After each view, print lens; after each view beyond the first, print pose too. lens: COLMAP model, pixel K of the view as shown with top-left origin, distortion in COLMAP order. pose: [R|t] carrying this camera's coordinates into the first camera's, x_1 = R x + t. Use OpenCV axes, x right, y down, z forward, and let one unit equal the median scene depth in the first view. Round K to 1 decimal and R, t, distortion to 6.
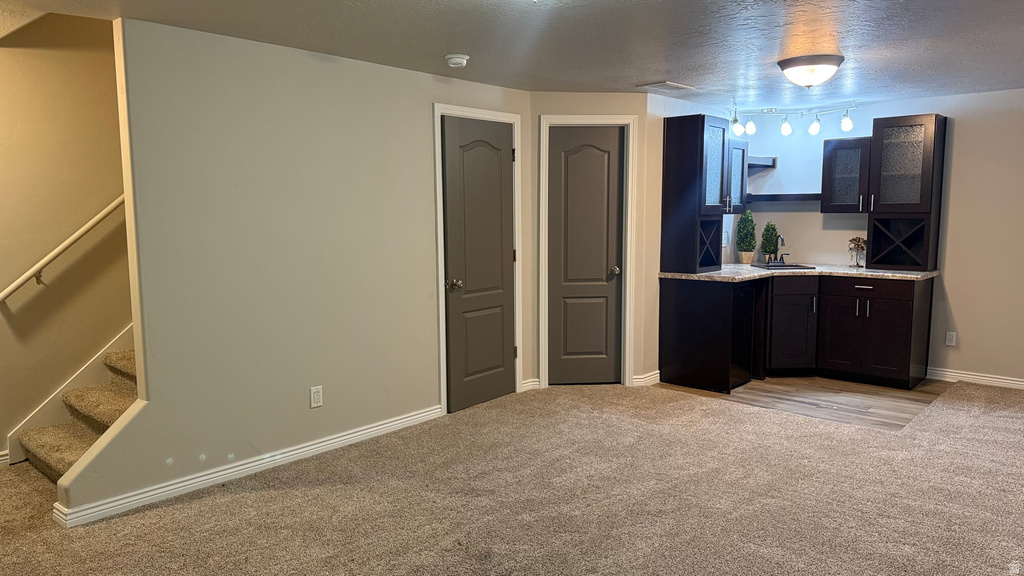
lens RADIAL K [[719.4, 0, 510.1], [0, 719.4, 290.4], [0, 0, 1]] dist [0.106661, -0.161959]
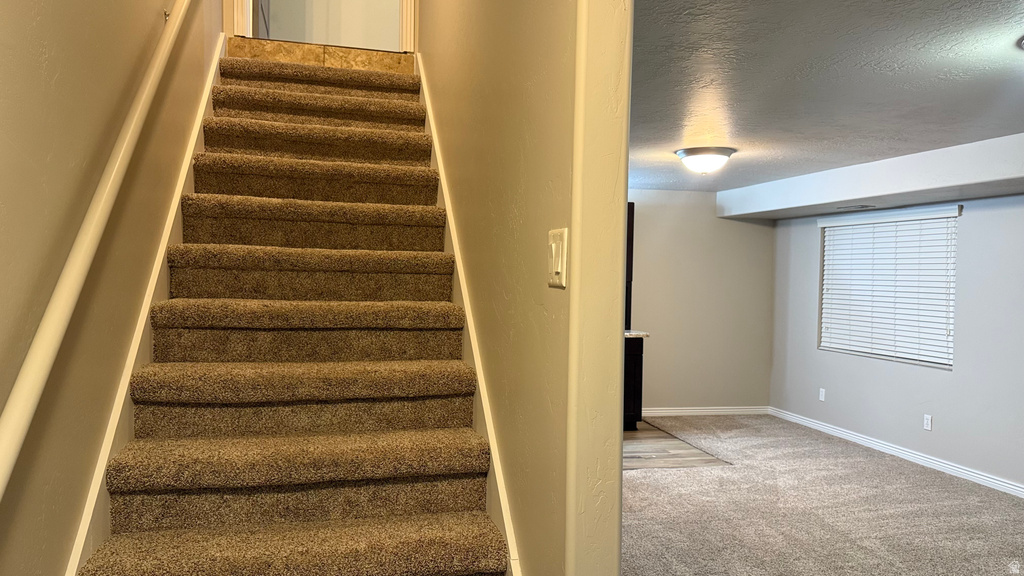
lens RADIAL K [[724.7, 0, 512.0], [0, 724.7, 288.0], [0, 0, 1]] dist [0.044105, -0.054807]
pose [[0.557092, 0.000598, 0.830451, -0.526884], [0.071598, 0.996242, -0.048747, -0.049125], [-0.827359, 0.086615, 0.554955, 0.490975]]
